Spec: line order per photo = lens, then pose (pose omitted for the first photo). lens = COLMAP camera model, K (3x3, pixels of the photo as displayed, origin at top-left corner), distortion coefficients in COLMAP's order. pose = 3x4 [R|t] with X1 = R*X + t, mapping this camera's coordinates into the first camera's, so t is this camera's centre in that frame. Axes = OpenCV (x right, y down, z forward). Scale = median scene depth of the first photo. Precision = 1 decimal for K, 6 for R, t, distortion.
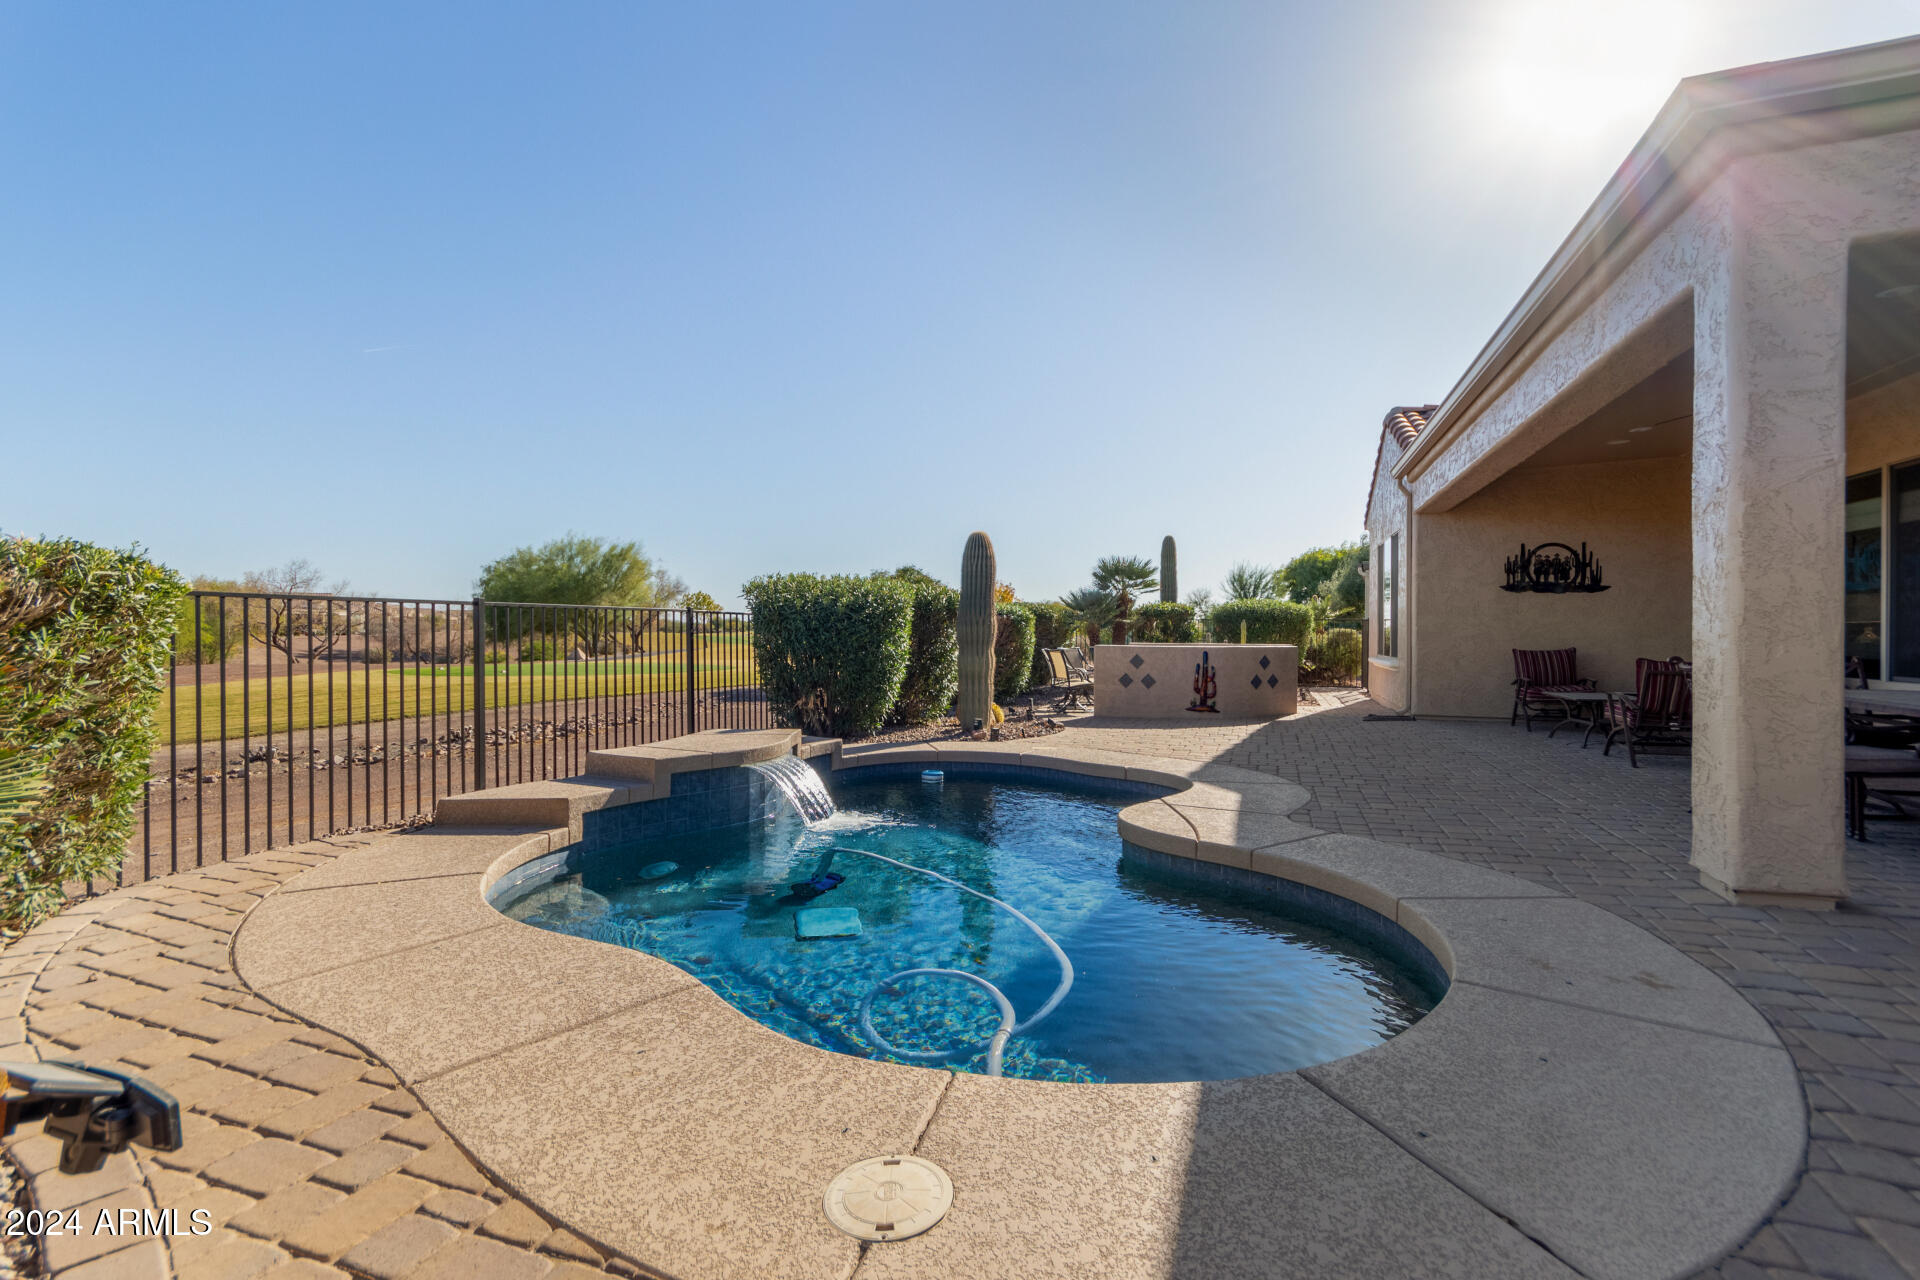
lens RADIAL K [[894.1, 0, 968.3], [0, 894.1, 632.2], [0, 0, 1]] dist [0.009604, 0.000150]
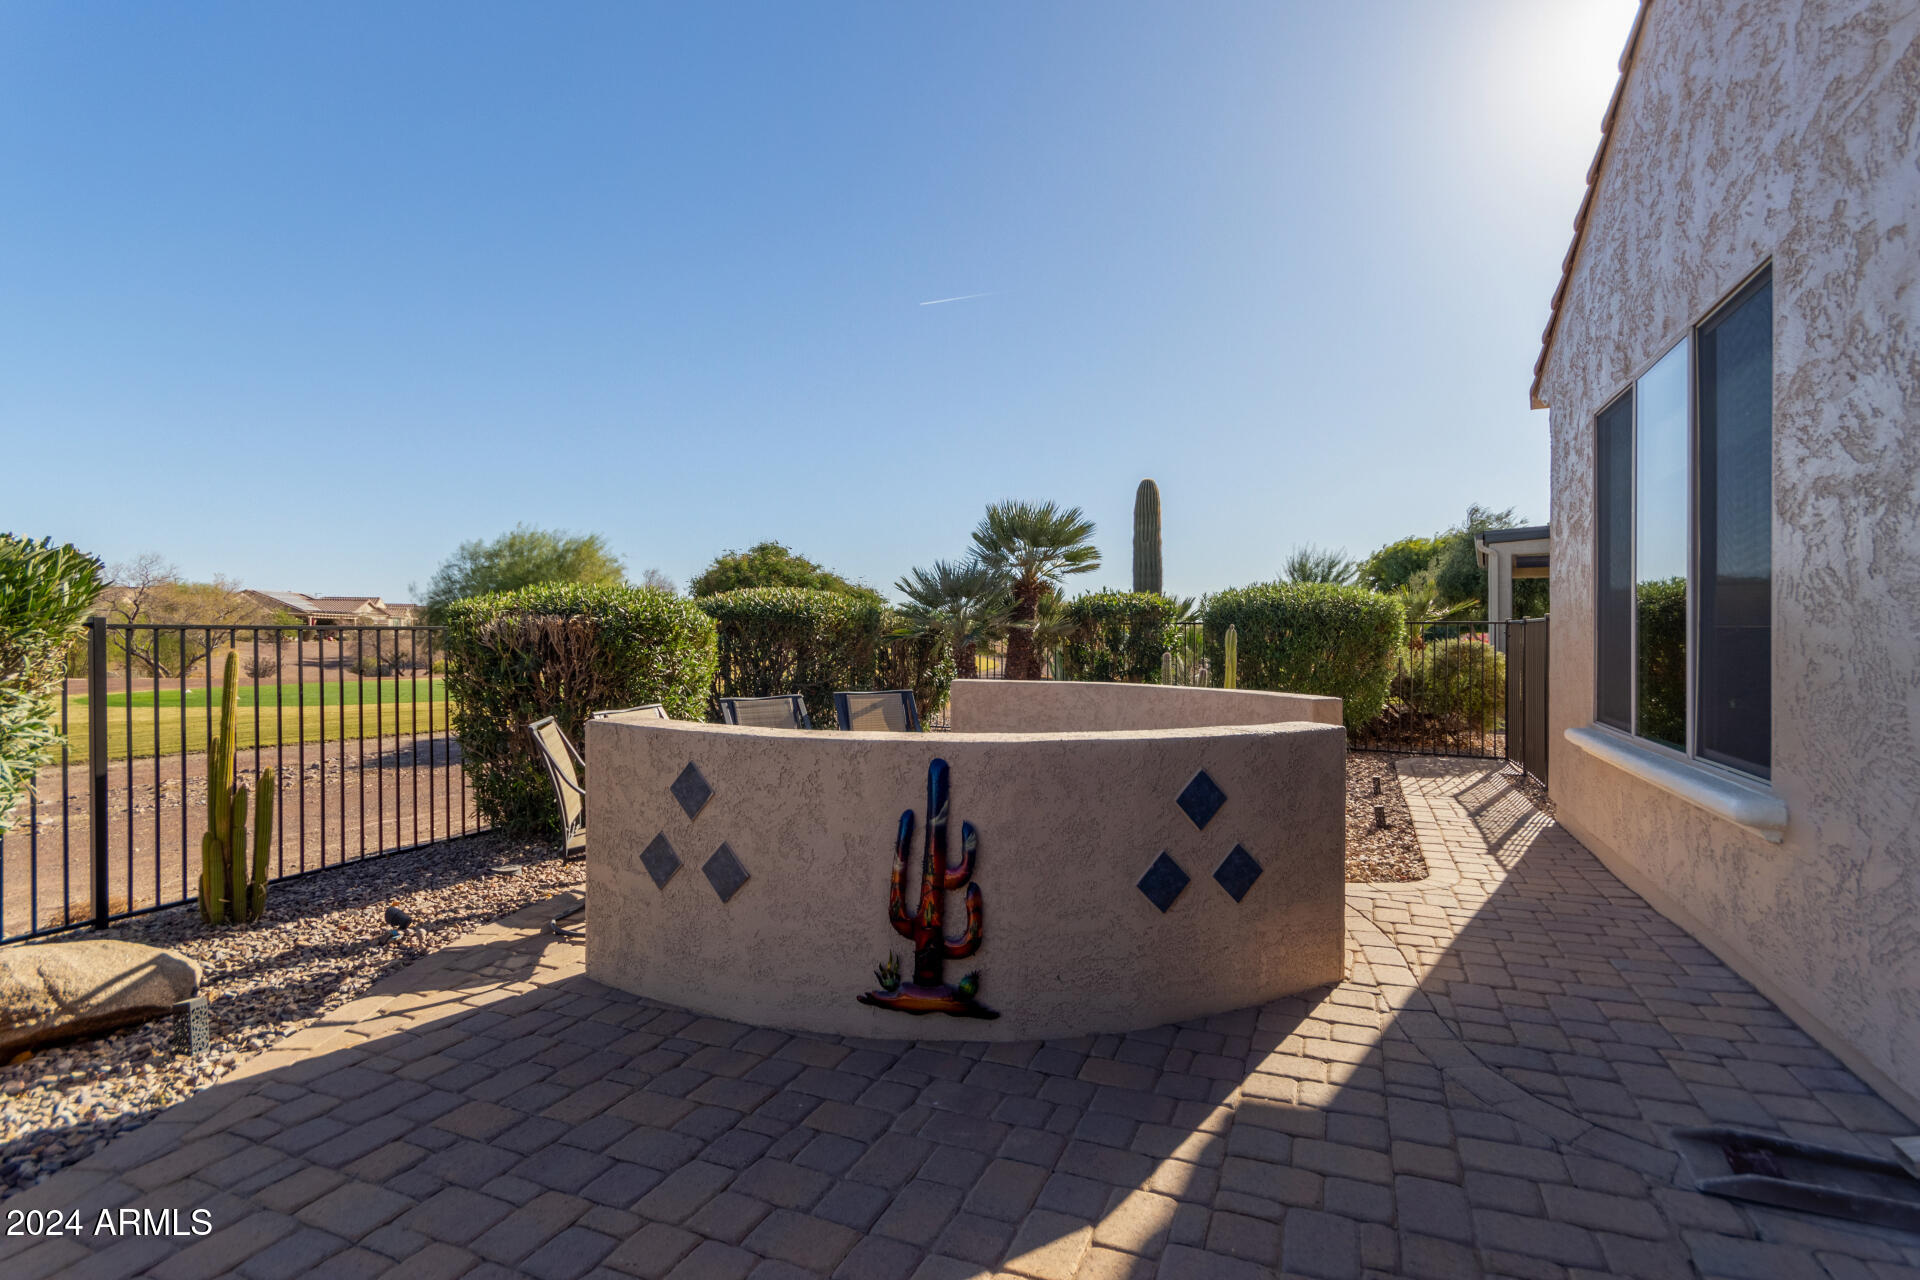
lens RADIAL K [[894.1, 0, 968.3], [0, 894.1, 632.2], [0, 0, 1]] dist [0.009604, 0.000150]
pose [[0.996469, -0.001473, -0.083952, 0.222000], [0.001198, 0.999994, -0.003329, -0.008860], [0.083956, 0.003217, 0.996464, 0.577955]]
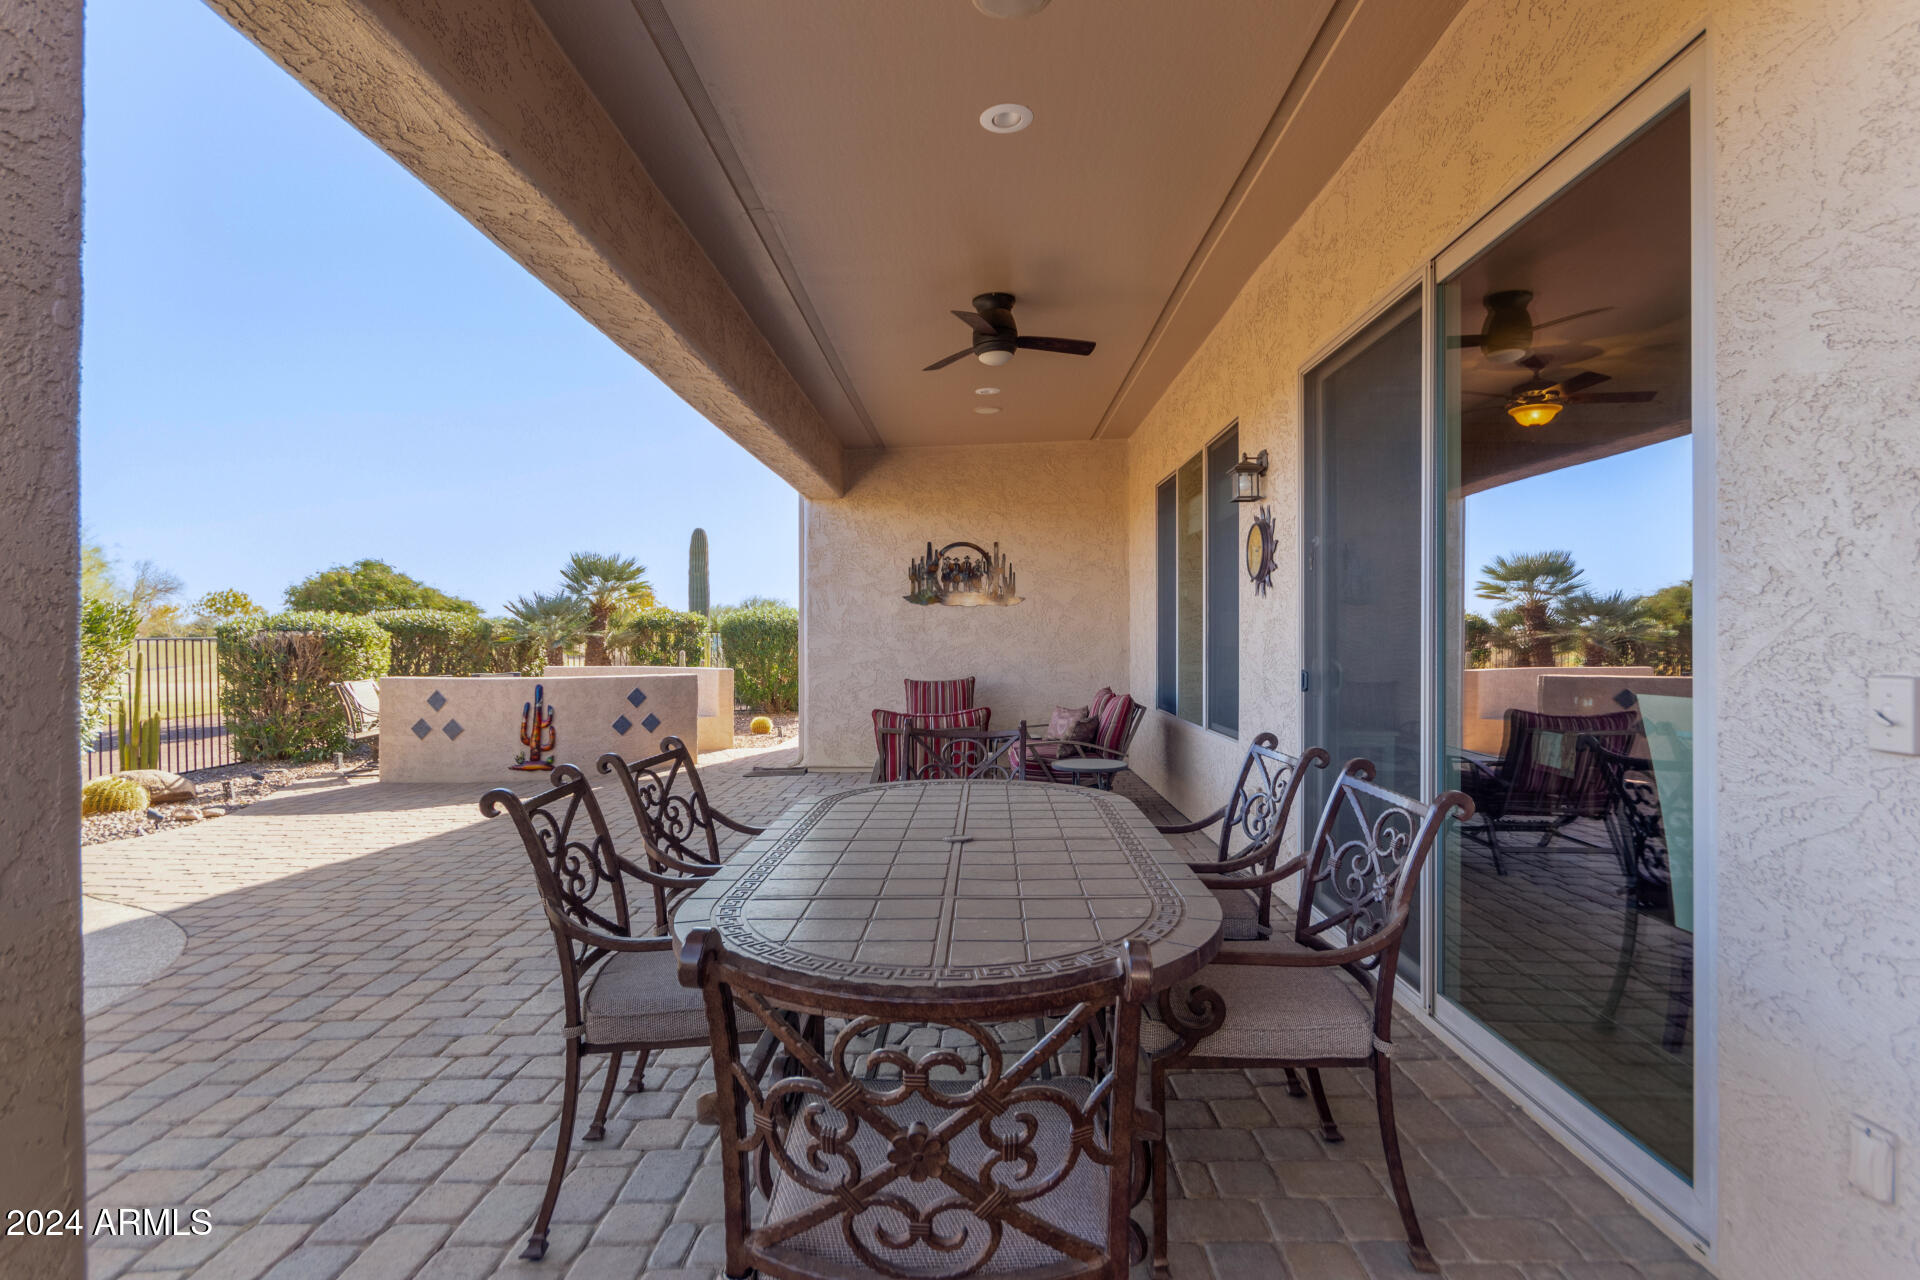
lens RADIAL K [[949.2, 0, 960.0], [0, 949.2, 640.0], [0, 0, 1]] dist [0.016427, 0.000346]
pose [[0.953236, -0.004703, 0.302189, 0.268528], [0.003956, 0.999987, 0.003083, -0.011084], [-0.302200, -0.001743, 0.953243, 0.142398]]
